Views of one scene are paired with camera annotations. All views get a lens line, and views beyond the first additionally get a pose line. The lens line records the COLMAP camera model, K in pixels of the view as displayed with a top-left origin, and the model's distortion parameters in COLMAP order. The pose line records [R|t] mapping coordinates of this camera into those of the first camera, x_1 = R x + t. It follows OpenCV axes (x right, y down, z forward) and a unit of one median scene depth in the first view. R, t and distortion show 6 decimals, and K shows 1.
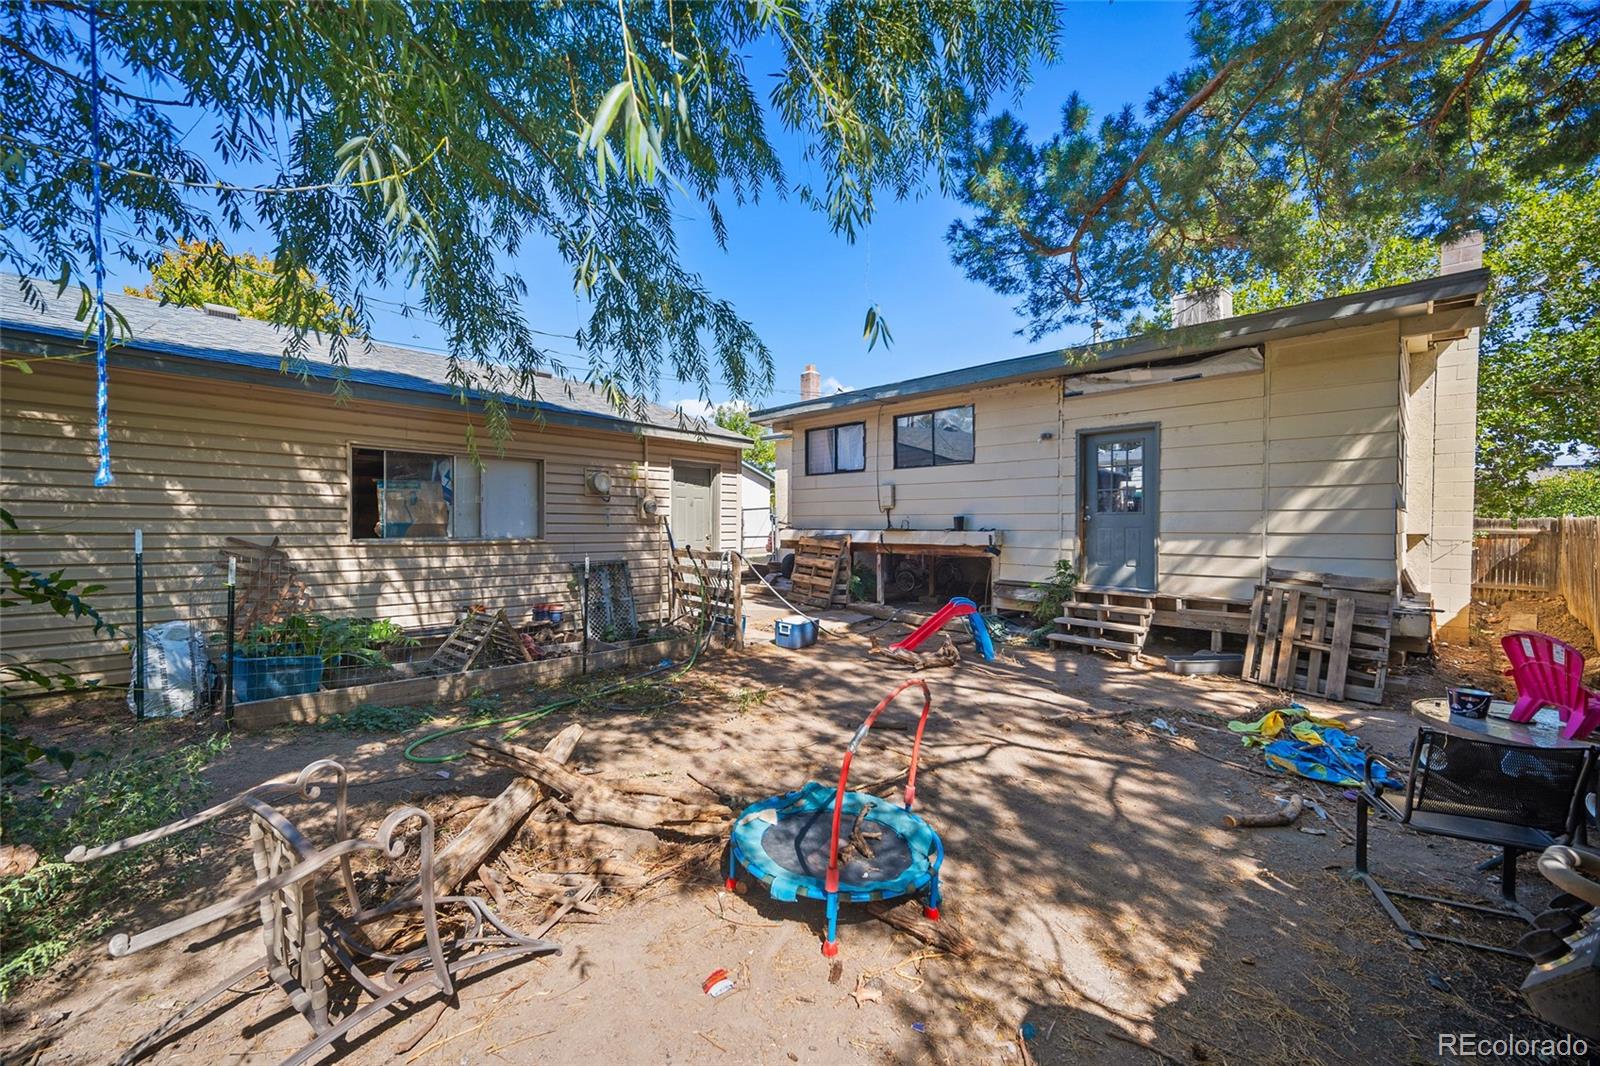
lens RADIAL K [[639.5, 0, 793.5], [0, 639.5, 525.5], [0, 0, 1]] dist [-0.003326, 0.000146]
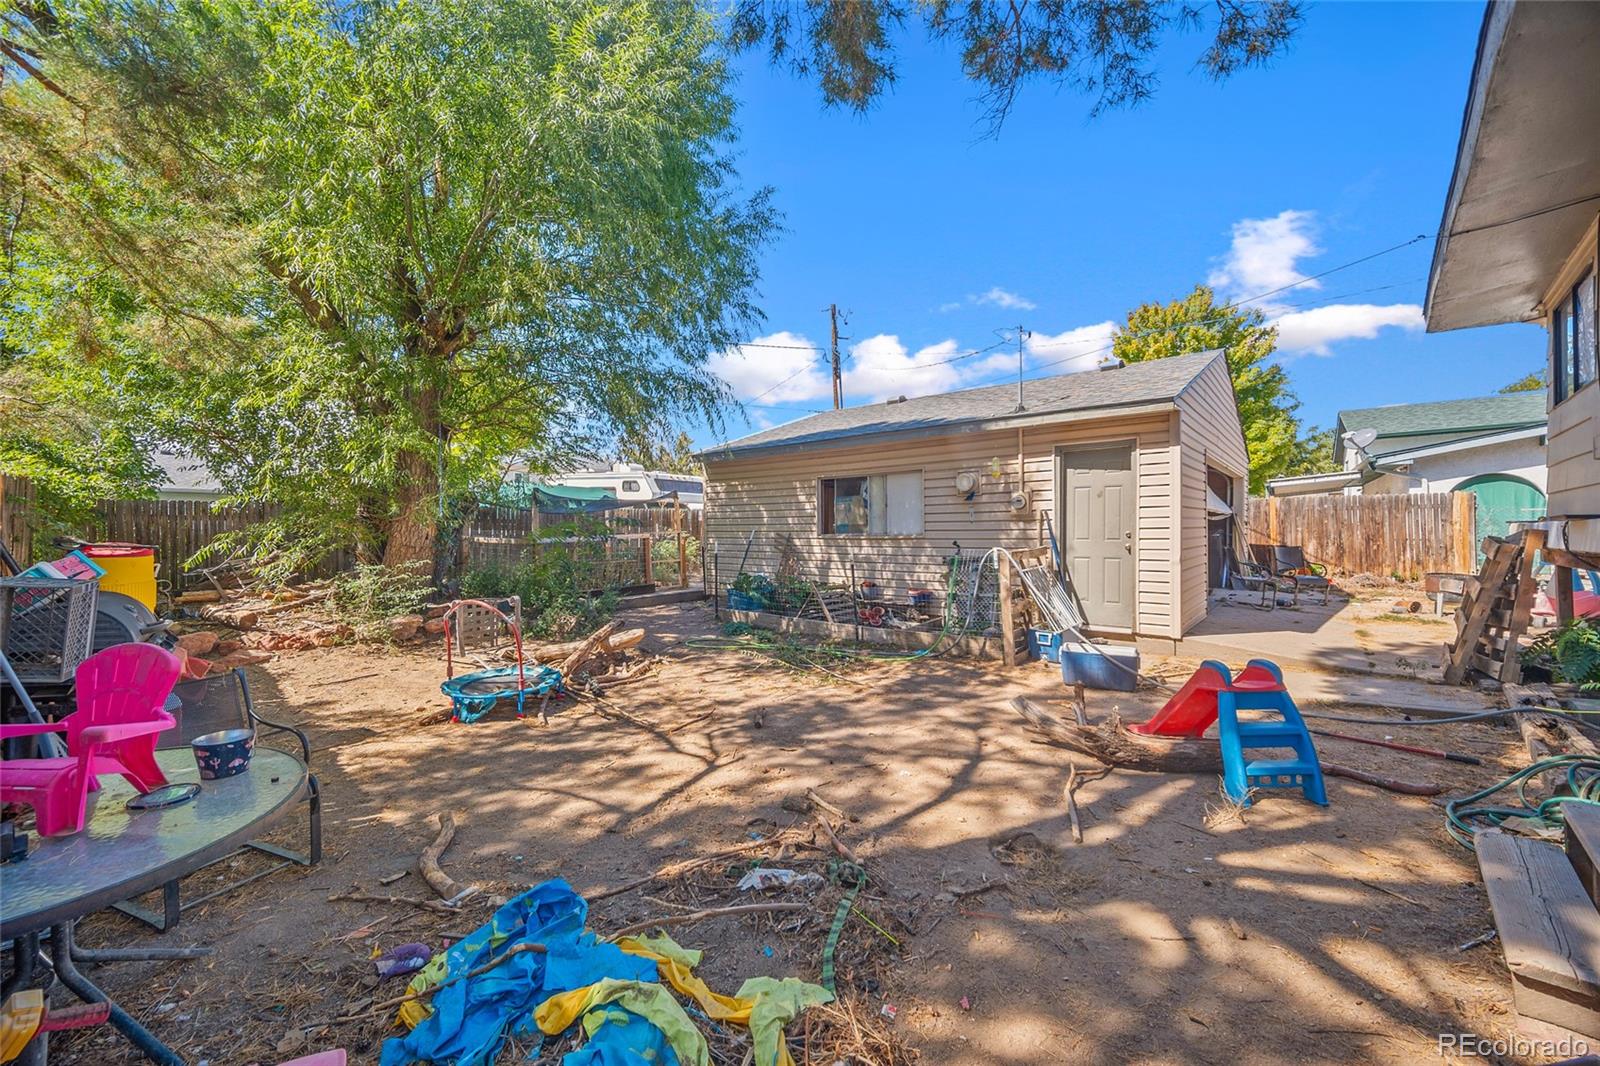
lens RADIAL K [[639.5, 0, 793.5], [0, 639.5, 525.5], [0, 0, 1]] dist [-0.003326, 0.000146]
pose [[0.026354, -0.019397, -0.999464, 1.096171], [0.006501, 0.999794, -0.019232, 0.033889], [0.999632, -0.005990, 0.026475, 0.989805]]
